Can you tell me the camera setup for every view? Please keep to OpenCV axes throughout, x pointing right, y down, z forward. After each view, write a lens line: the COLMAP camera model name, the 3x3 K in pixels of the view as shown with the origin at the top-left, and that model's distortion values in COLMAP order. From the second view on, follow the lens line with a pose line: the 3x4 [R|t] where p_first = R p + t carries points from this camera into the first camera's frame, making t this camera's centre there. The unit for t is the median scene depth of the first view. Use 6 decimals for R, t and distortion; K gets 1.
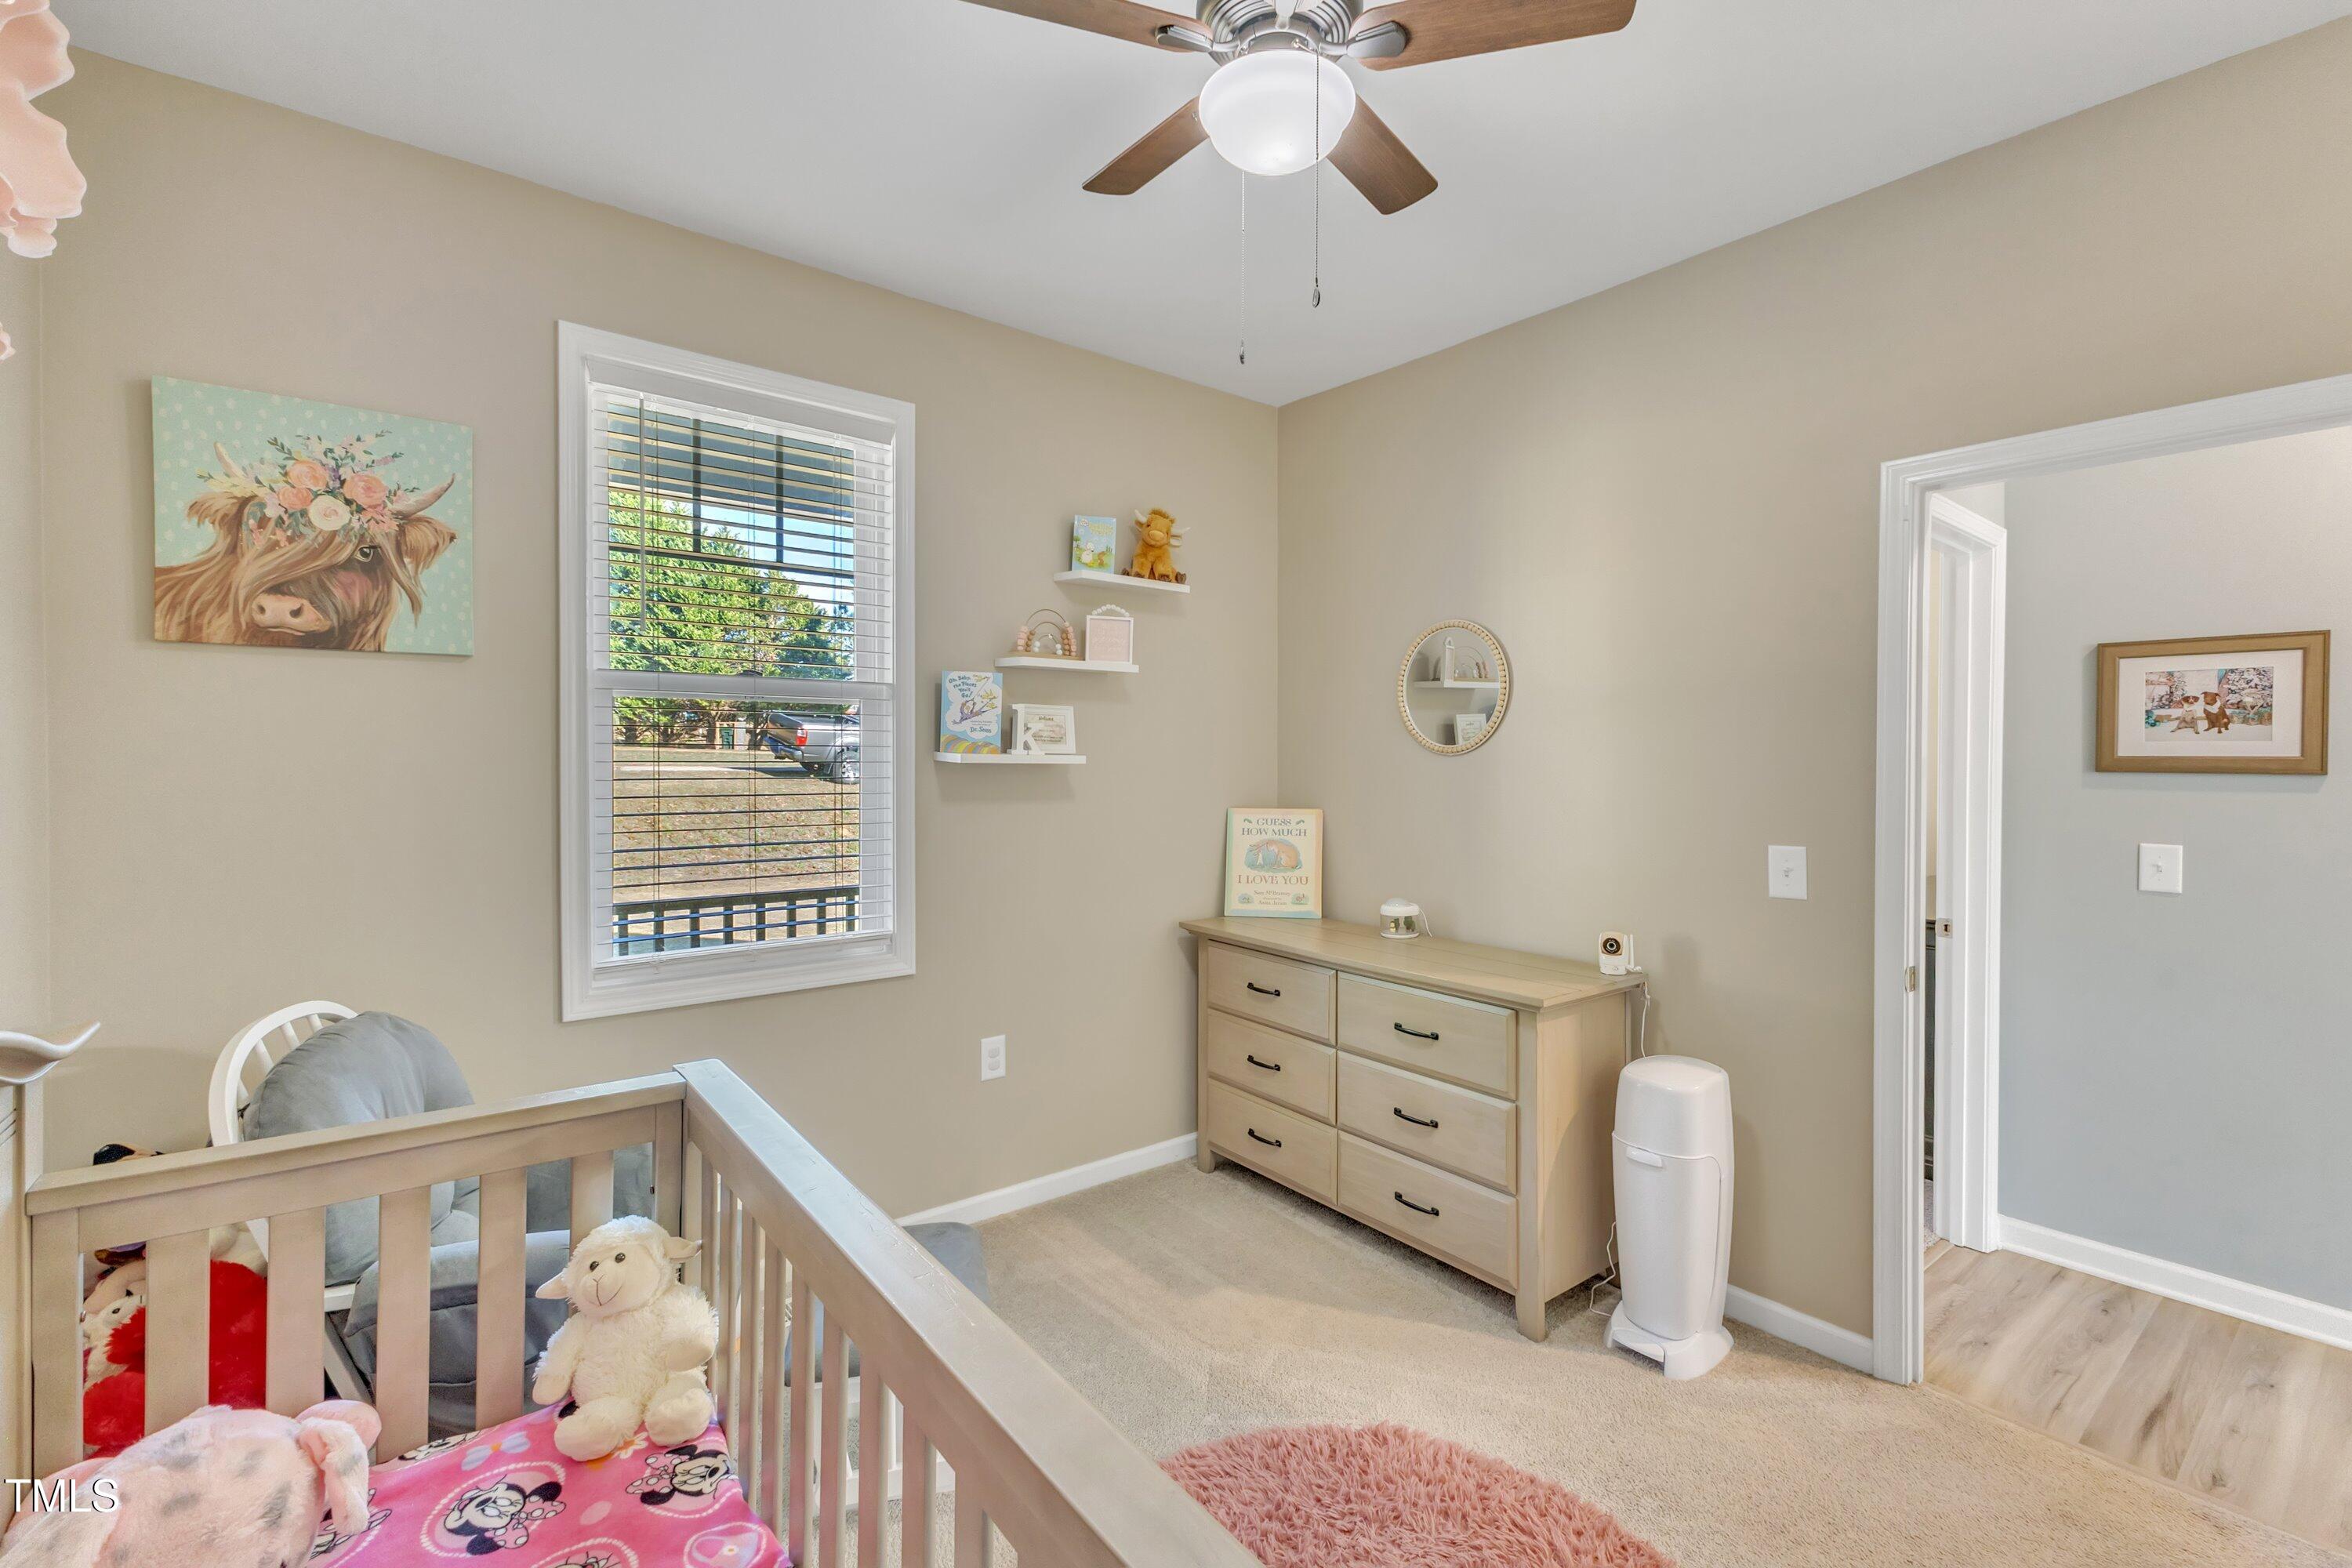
lens RADIAL K [[1014.5, 0, 1180.7], [0, 1014.5, 777.7], [0, 0, 1]] dist [0.008360, -0.000418]
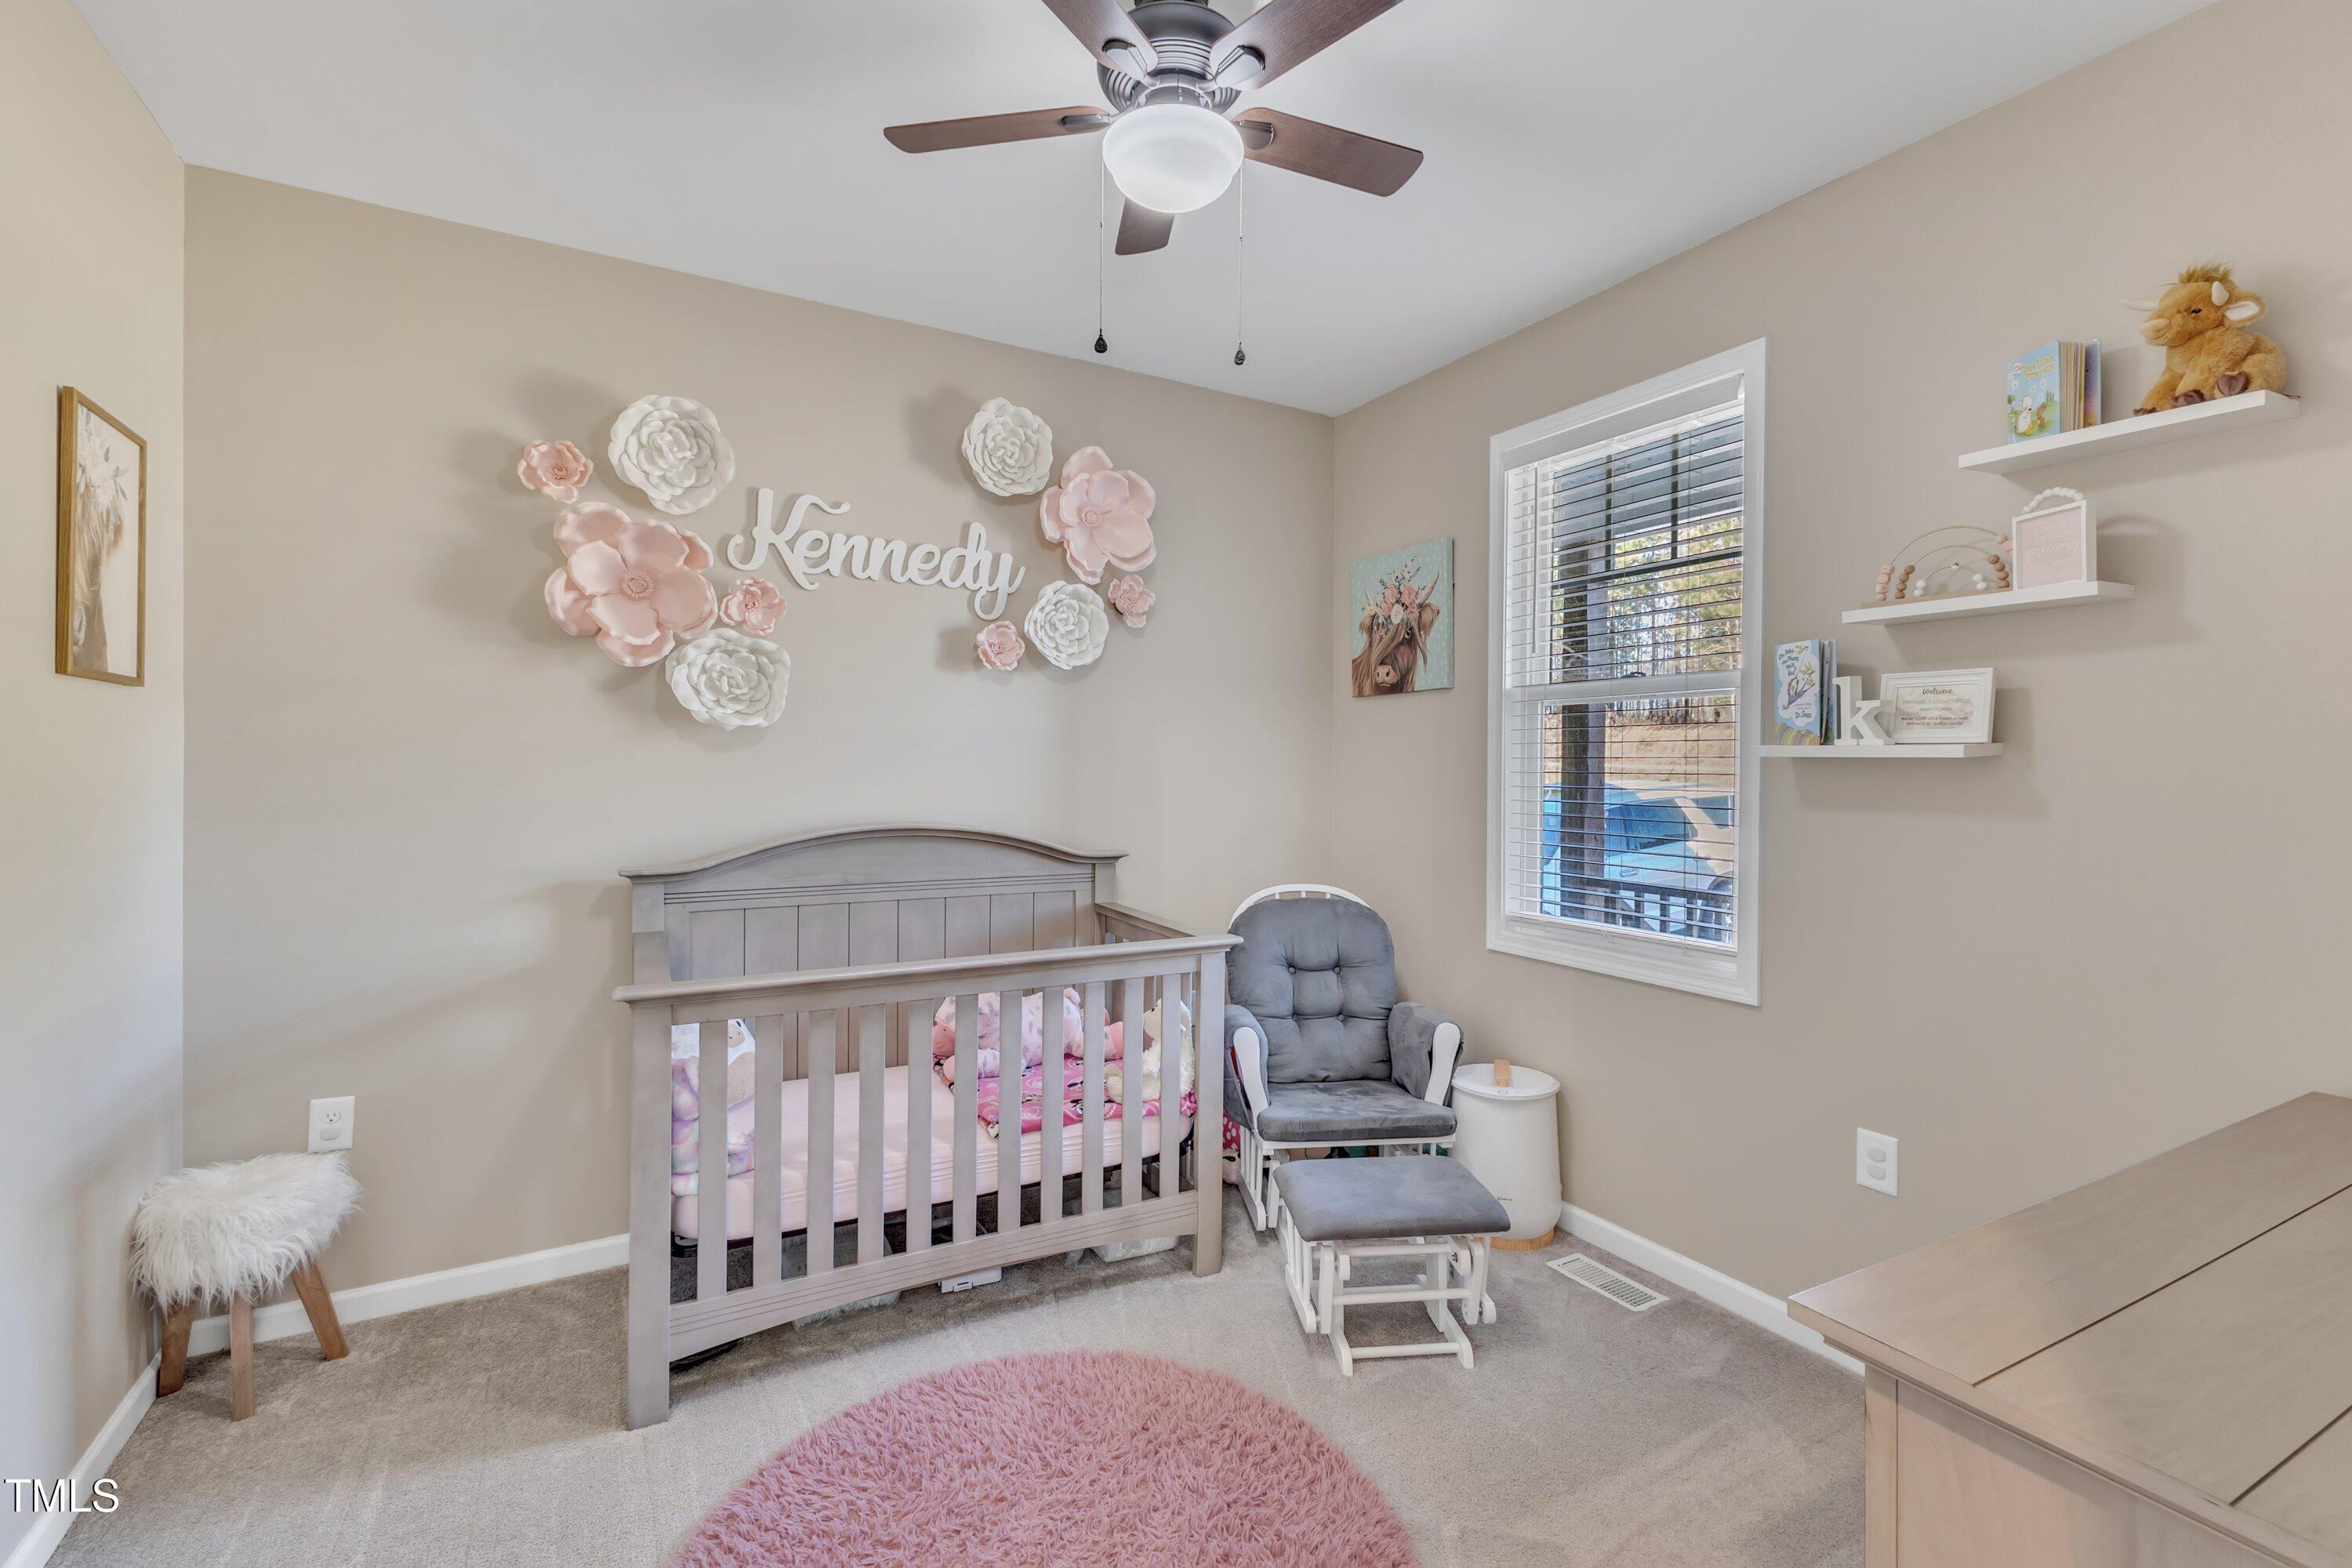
lens RADIAL K [[1014.5, 0, 1180.7], [0, 1014.5, 777.7], [0, 0, 1]] dist [0.008360, -0.000418]
pose [[-0.154974, 0.008162, -0.987885, 0.820760], [-0.025905, 0.999588, 0.012323, 0.005080], [0.987579, 0.027501, -0.154699, 0.816397]]
